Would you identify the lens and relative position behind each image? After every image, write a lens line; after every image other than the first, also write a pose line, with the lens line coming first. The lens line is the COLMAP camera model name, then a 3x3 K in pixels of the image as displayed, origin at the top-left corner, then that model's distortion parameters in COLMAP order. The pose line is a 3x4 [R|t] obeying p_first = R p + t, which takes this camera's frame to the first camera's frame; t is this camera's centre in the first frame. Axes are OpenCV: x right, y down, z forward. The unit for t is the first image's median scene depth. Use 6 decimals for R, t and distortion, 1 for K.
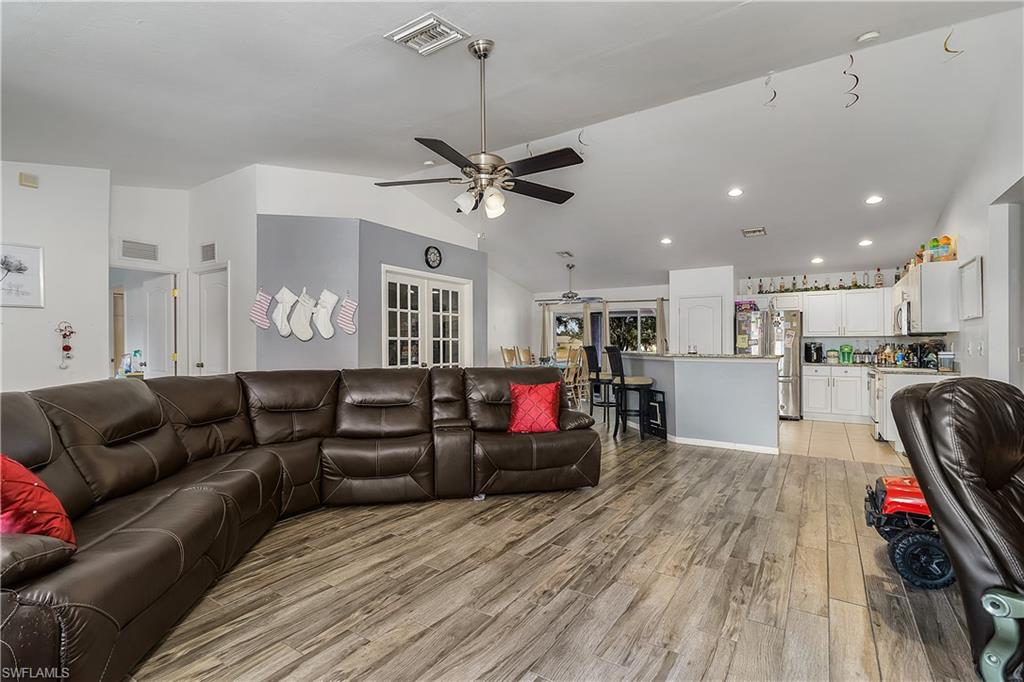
lens RADIAL K [[475.0, 0, 513.1], [0, 475.0, 346.3], [0, 0, 1]] dist [-0.000334, 0.001255]
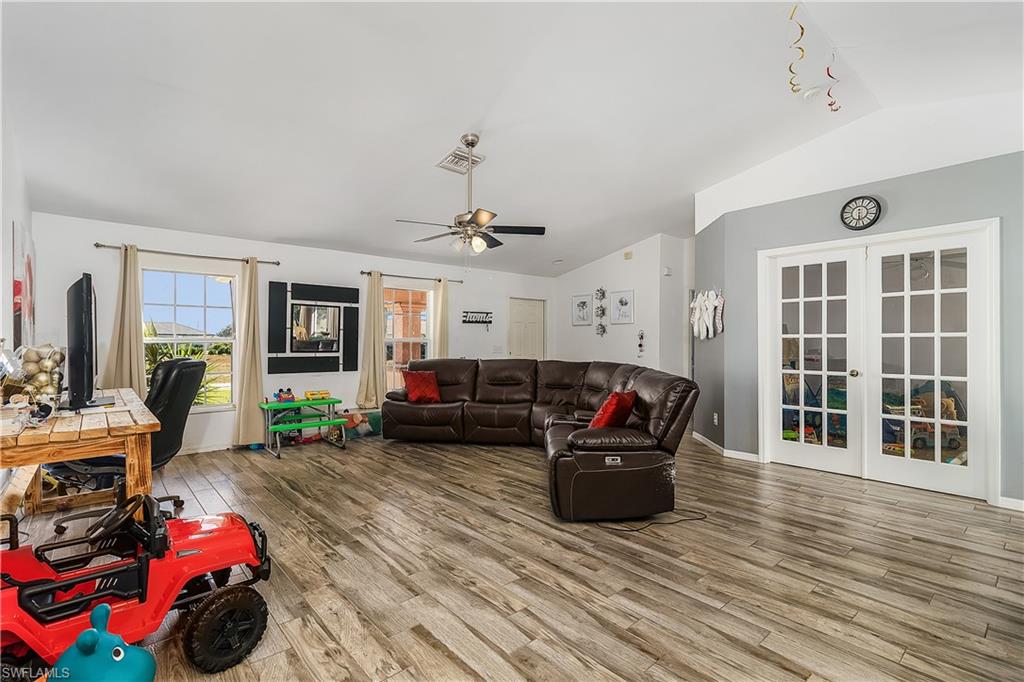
lens RADIAL K [[475.0, 0, 507.0], [0, 475.0, 342.1], [0, 0, 1]] dist [-0.000334, 0.001255]
pose [[-0.275656, -0.000493, -0.961256, 1.072621], [-0.001893, 0.999998, 0.000030, -0.008482], [0.961255, 0.001828, -0.275656, 1.240409]]
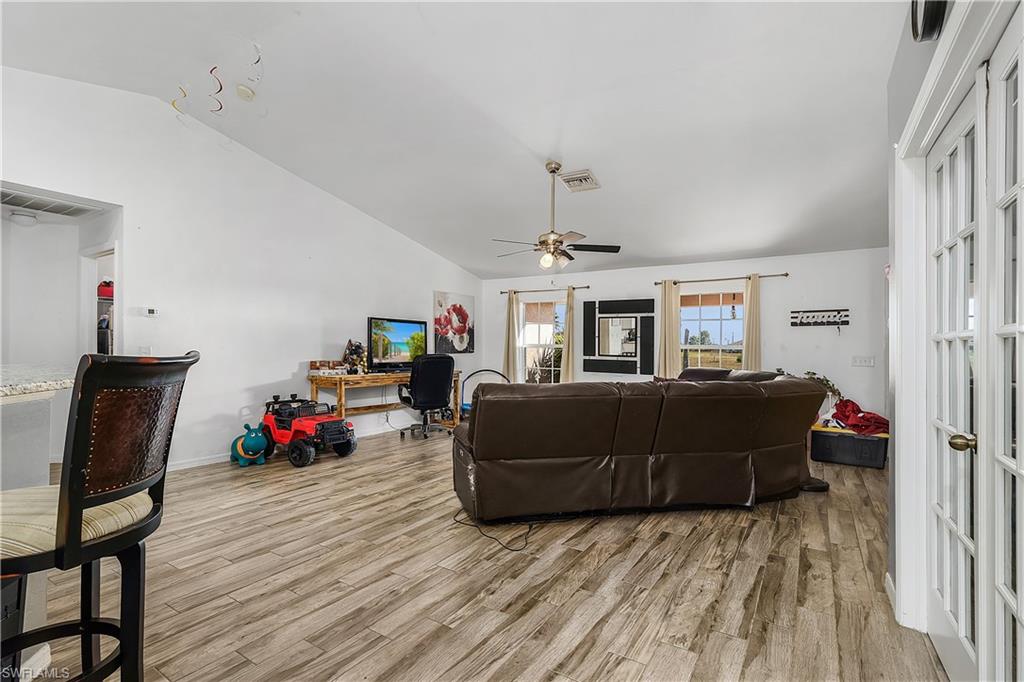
lens RADIAL K [[475.0, 0, 507.0], [0, 475.0, 342.8], [0, 0, 1]] dist [-0.000334, 0.001255]
pose [[-0.999925, -0.012039, -0.002333, 0.082037], [-0.012023, 0.999903, -0.006970, -0.009750], [0.002416, -0.006942, -0.999973, 2.163112]]
